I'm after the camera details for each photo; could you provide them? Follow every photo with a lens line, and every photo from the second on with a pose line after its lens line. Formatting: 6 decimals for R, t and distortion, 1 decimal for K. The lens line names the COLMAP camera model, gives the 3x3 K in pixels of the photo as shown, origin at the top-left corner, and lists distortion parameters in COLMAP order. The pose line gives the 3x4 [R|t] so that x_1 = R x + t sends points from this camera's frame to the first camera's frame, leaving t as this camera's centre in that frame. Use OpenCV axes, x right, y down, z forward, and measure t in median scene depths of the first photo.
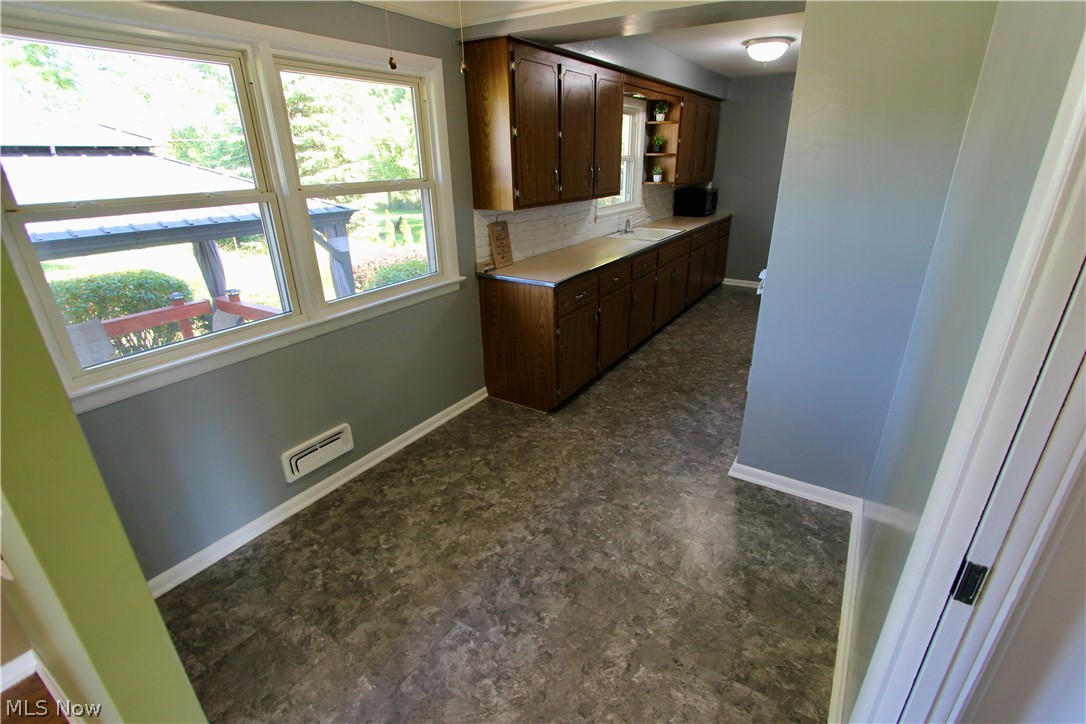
lens RADIAL K [[501.3, 0, 551.7], [0, 501.3, 363.8], [0, 0, 1]] dist [-0.017234, 0.003103]
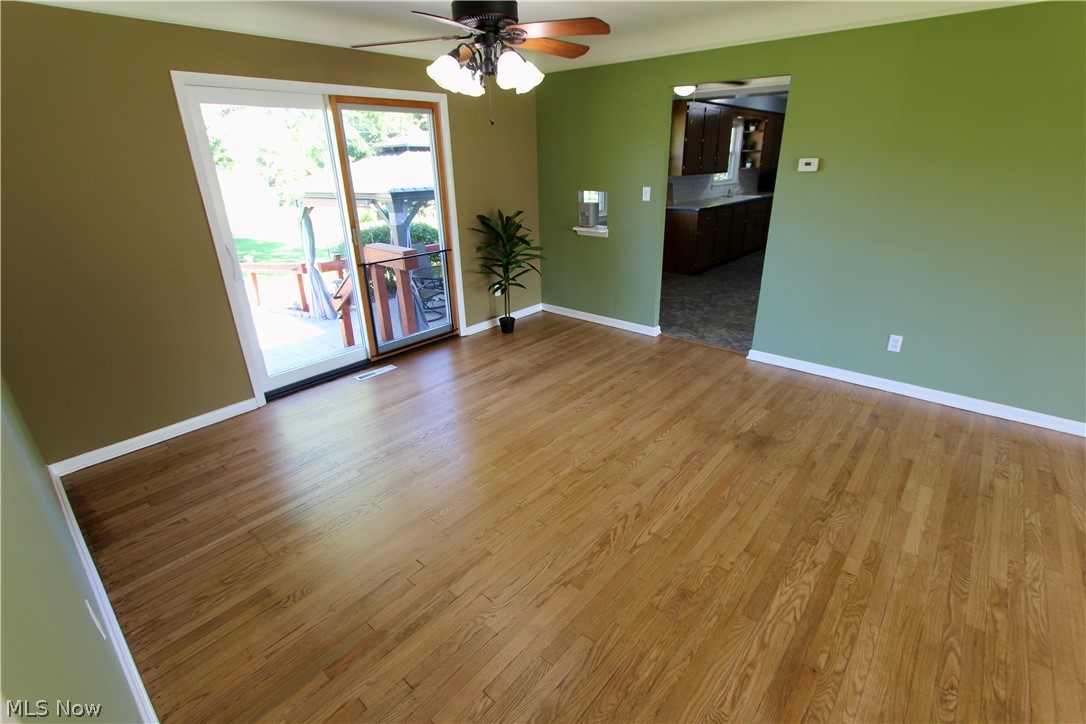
lens RADIAL K [[501.3, 0, 551.7], [0, 501.3, 363.8], [0, 0, 1]] dist [-0.017234, 0.003103]
pose [[0.989070, 0.052387, -0.137824, -0.204663], [-0.052306, 0.998622, 0.004207, 0.373015], [0.137854, 0.003048, 0.990448, -0.862855]]
